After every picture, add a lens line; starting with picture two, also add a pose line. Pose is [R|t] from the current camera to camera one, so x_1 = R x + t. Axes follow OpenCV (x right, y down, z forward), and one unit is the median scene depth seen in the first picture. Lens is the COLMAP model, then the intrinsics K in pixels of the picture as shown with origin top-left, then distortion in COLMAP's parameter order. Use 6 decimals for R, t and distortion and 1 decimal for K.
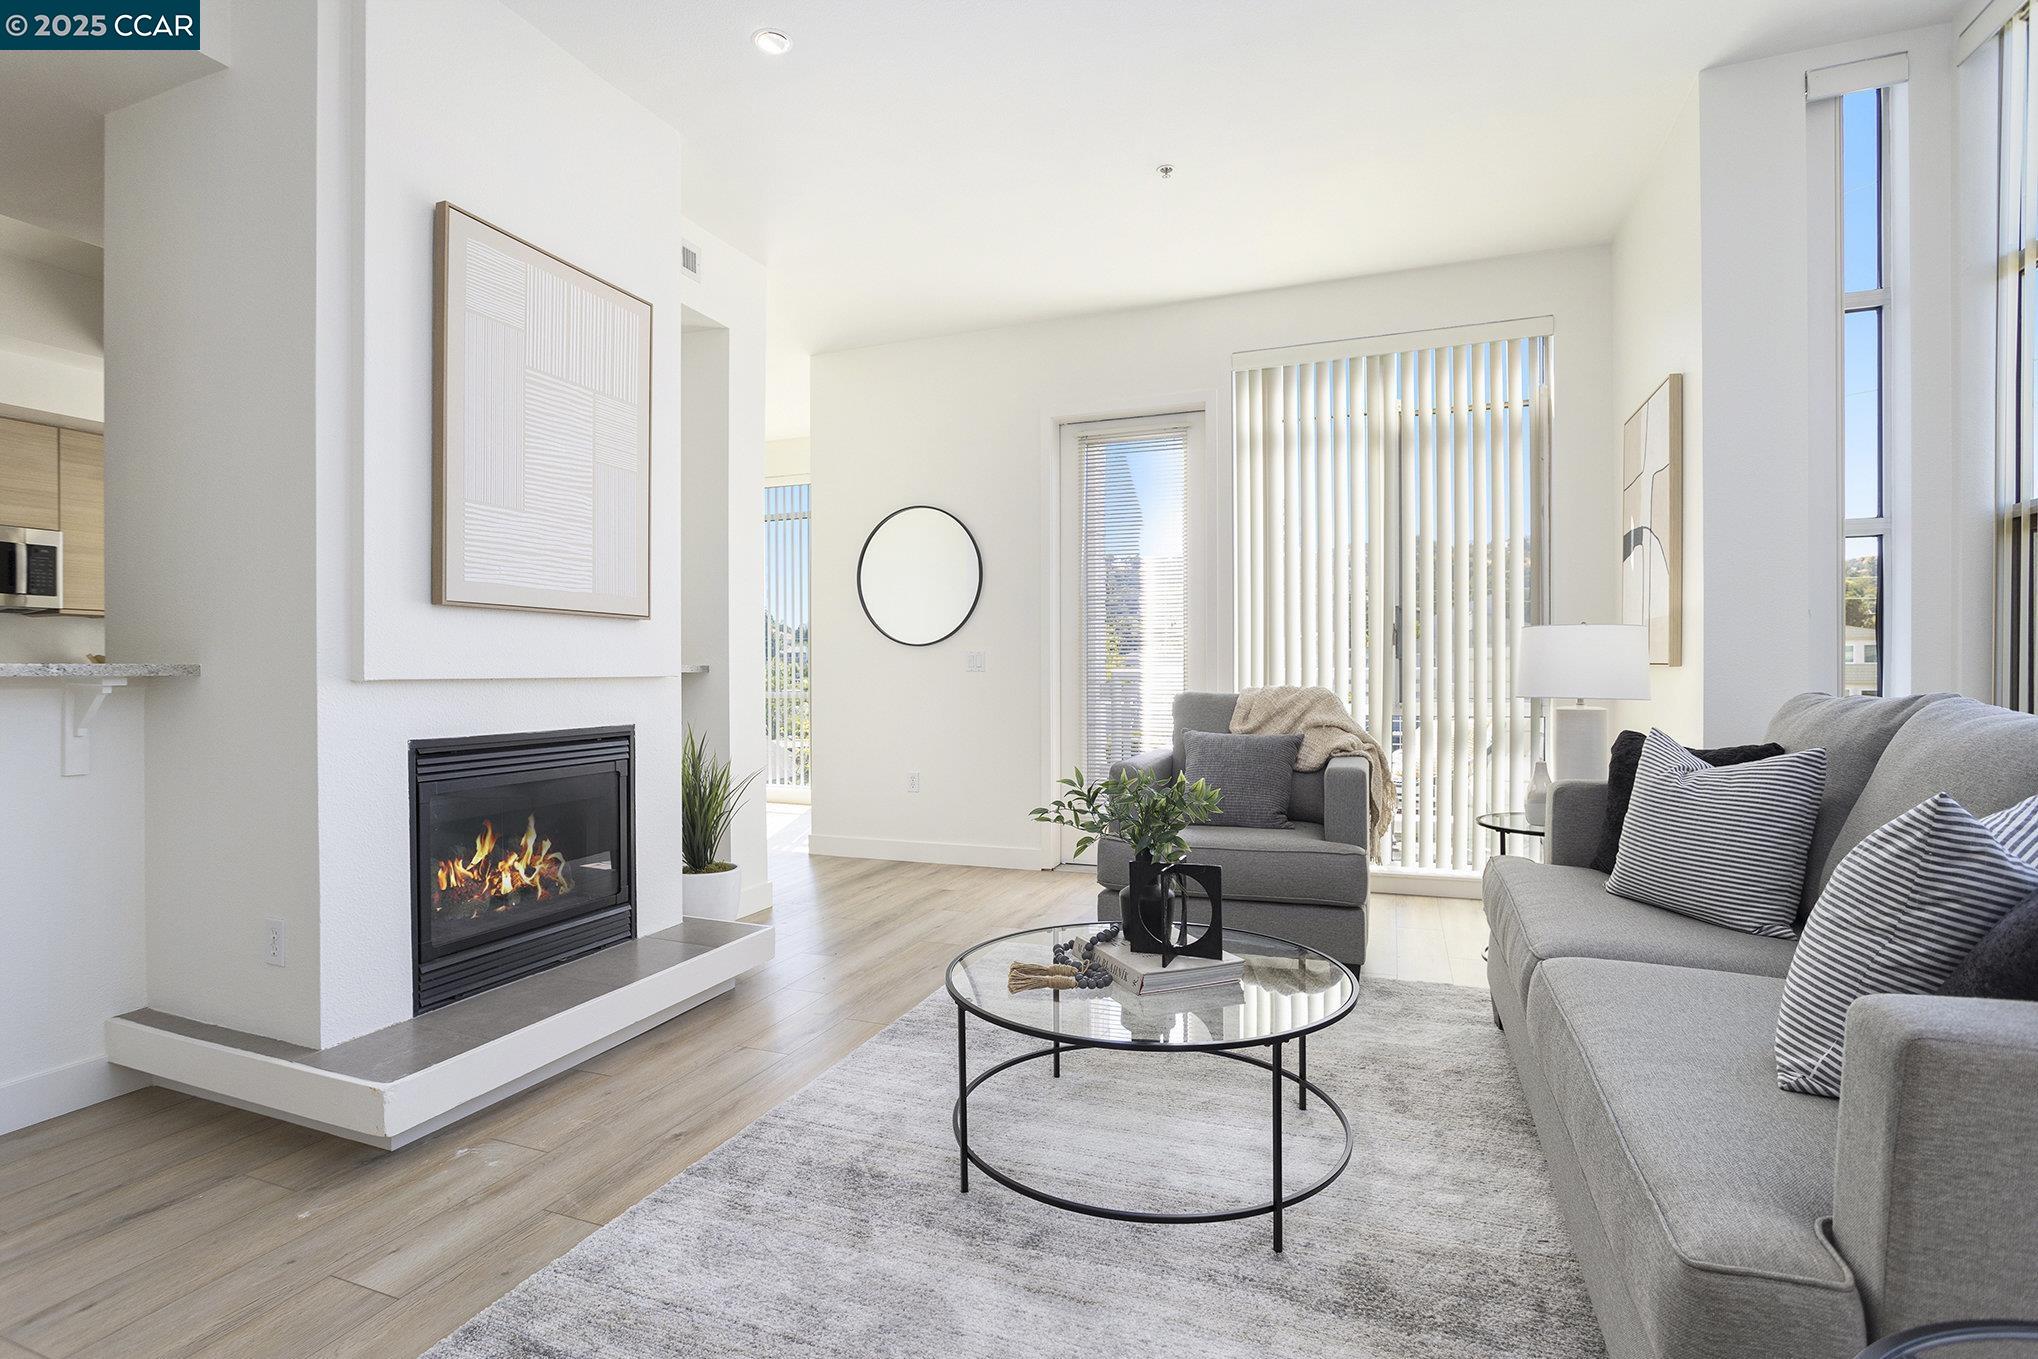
lens RADIAL K [[984.7, 0, 1000.9], [0, 984.7, 669.8], [0, 0, 1]] dist [-0.026265, 0.010223]
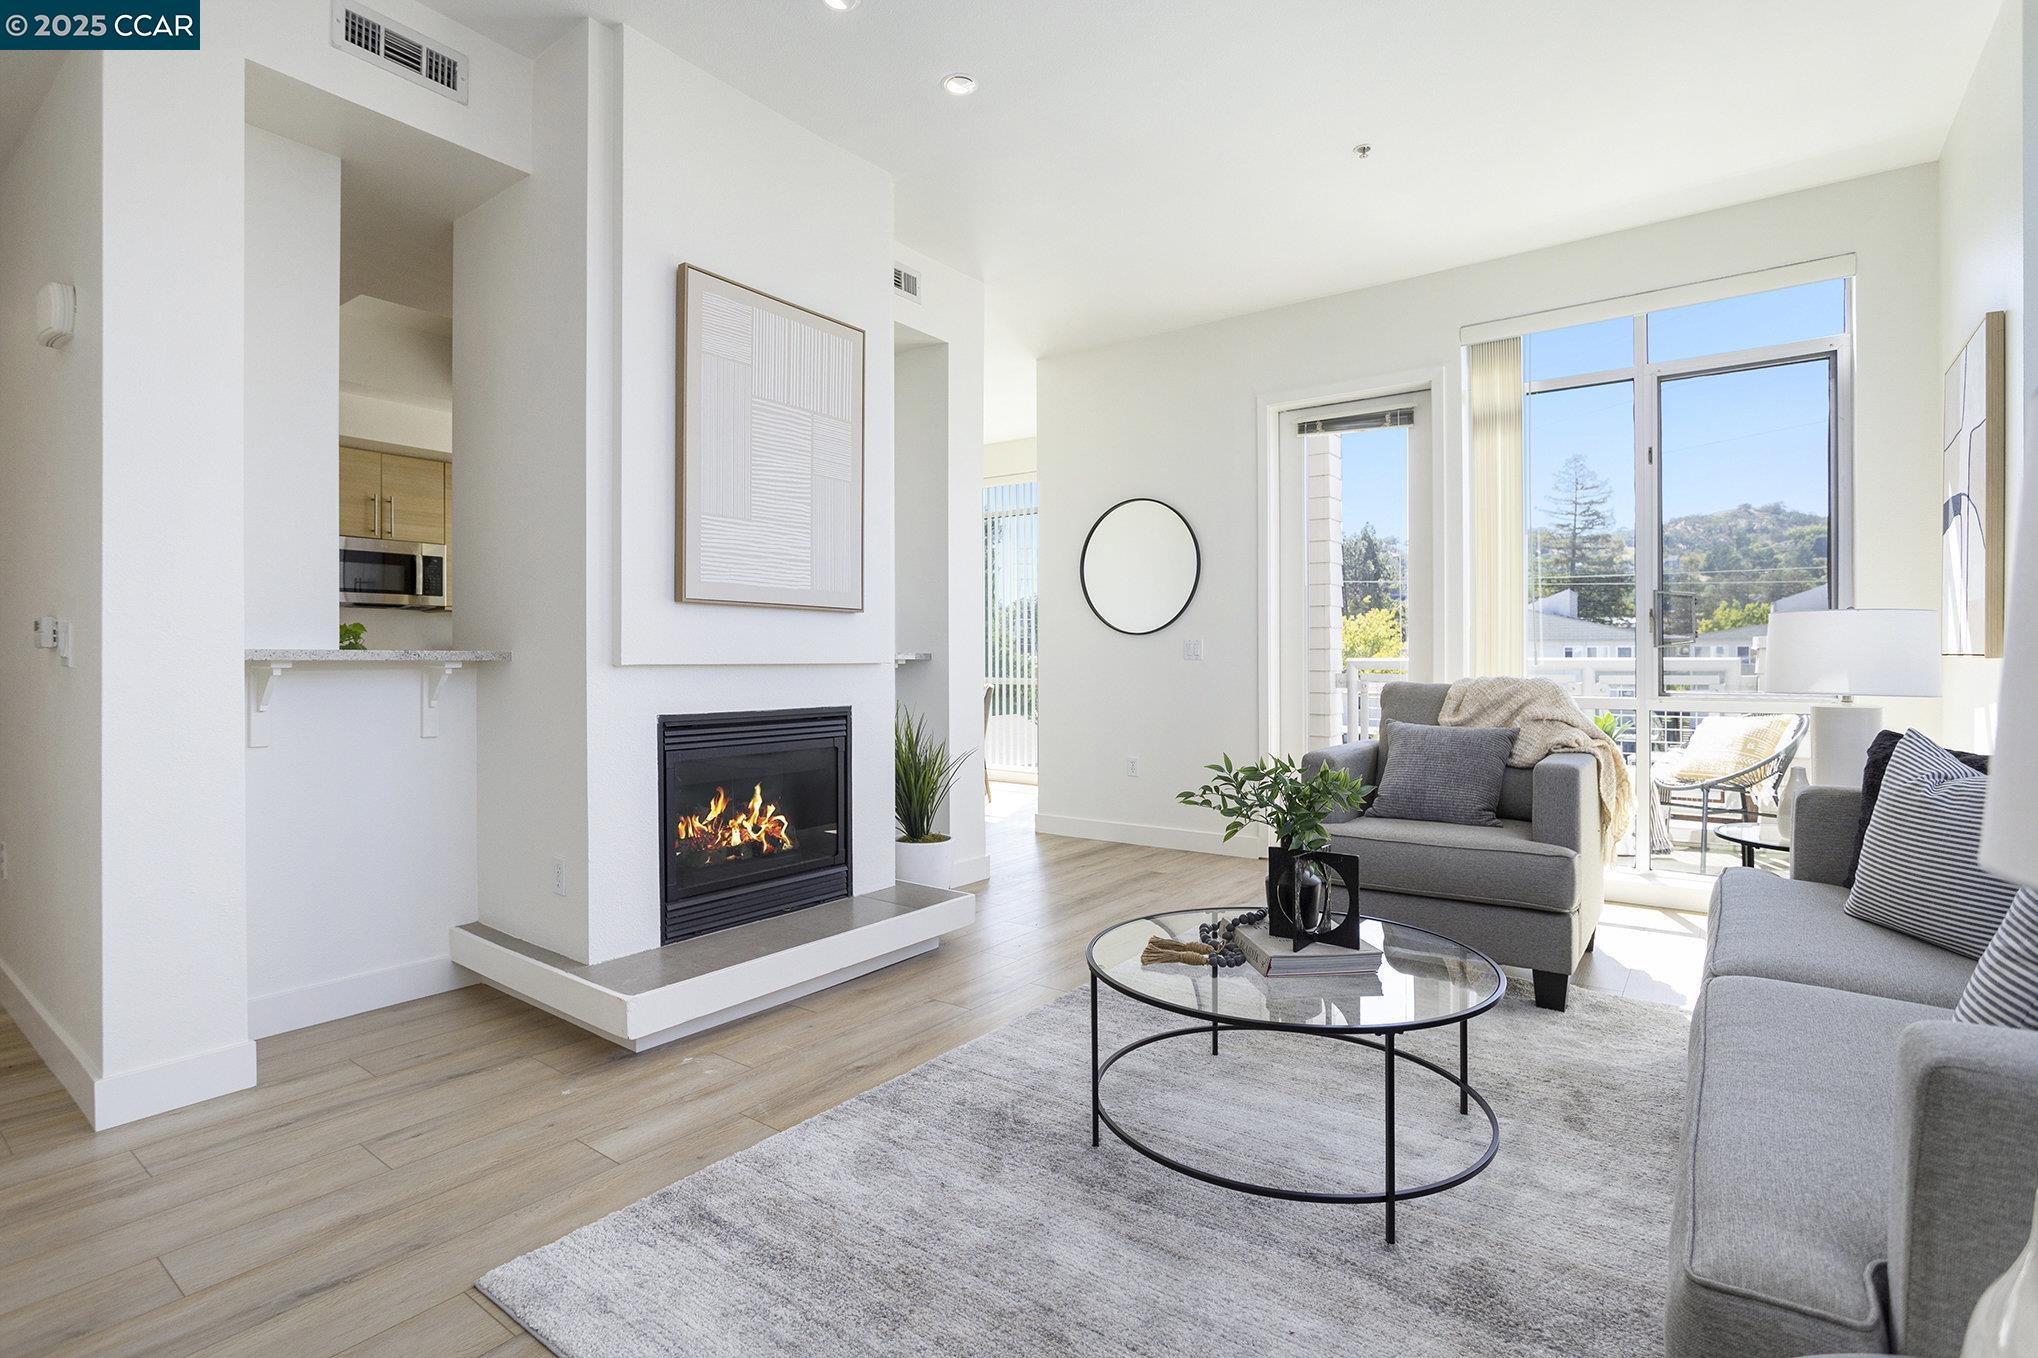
lens RADIAL K [[984.7, 0, 1026.9], [0, 984.7, 660.6], [0, 0, 1]] dist [-0.026265, 0.010223]
pose [[0.965437, 0.005394, -0.260580, 0.157393], [-0.004504, 0.999982, 0.004013, -0.001602], [0.260597, -0.002701, 0.965444, -0.050352]]
